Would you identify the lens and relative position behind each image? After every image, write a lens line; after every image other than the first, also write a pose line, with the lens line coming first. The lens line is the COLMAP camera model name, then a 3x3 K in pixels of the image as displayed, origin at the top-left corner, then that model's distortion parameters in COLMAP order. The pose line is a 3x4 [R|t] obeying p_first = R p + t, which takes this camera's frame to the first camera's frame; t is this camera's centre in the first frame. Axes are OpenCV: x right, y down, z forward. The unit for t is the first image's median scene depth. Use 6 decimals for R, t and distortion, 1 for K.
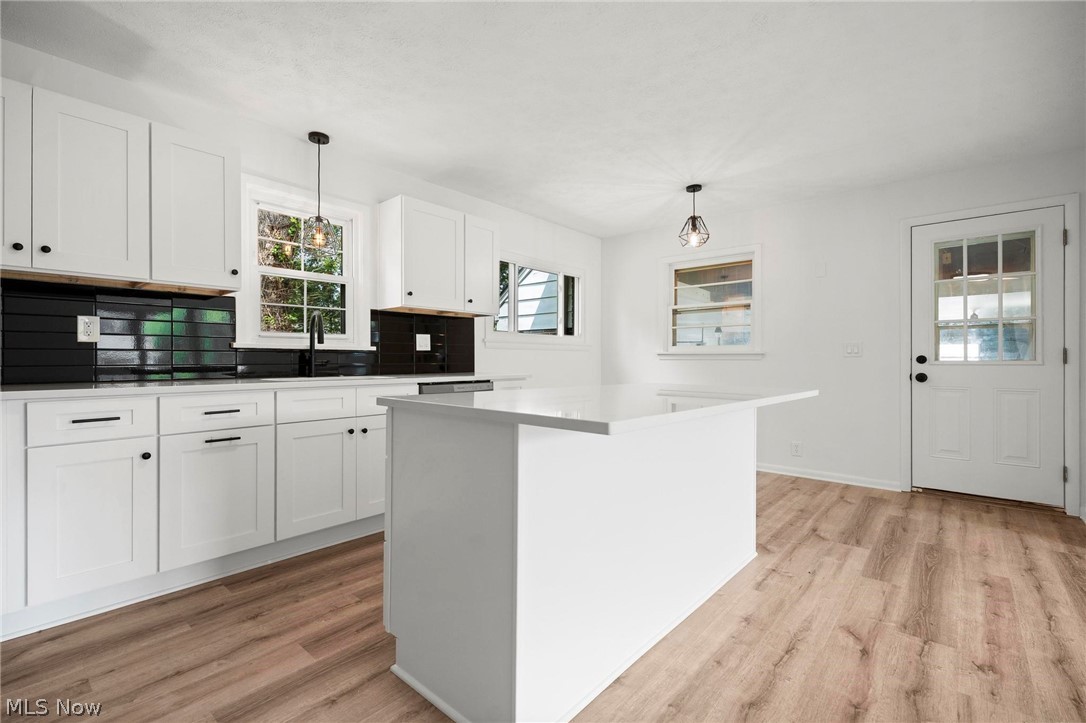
lens RADIAL K [[478.6, 0, 543.0], [0, 478.6, 361.5], [0, 0, 1]] dist [-0.001088, -0.000722]
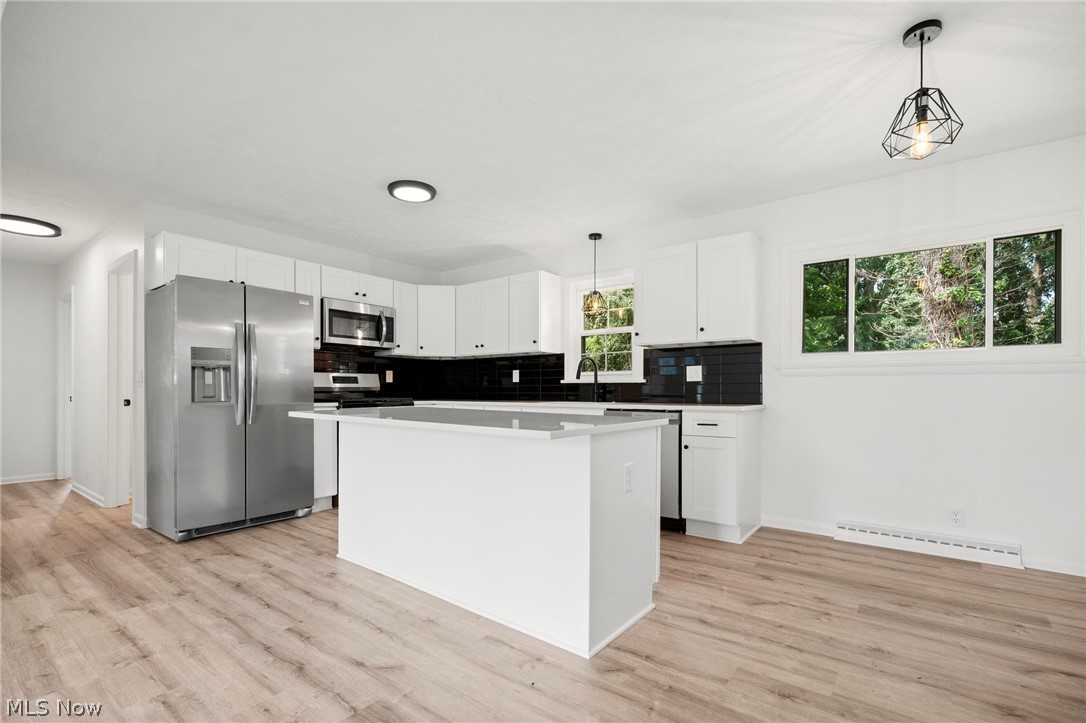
lens RADIAL K [[495.9, 0, 542.0], [0, 495.9, 394.4], [0, 0, 1]] dist [0.002662, 0.000271]
pose [[0.065321, 0.004778, -0.997853, 1.271178], [-0.007787, 0.999961, 0.004278, 0.005059], [0.997834, 0.007491, 0.065355, 0.942461]]
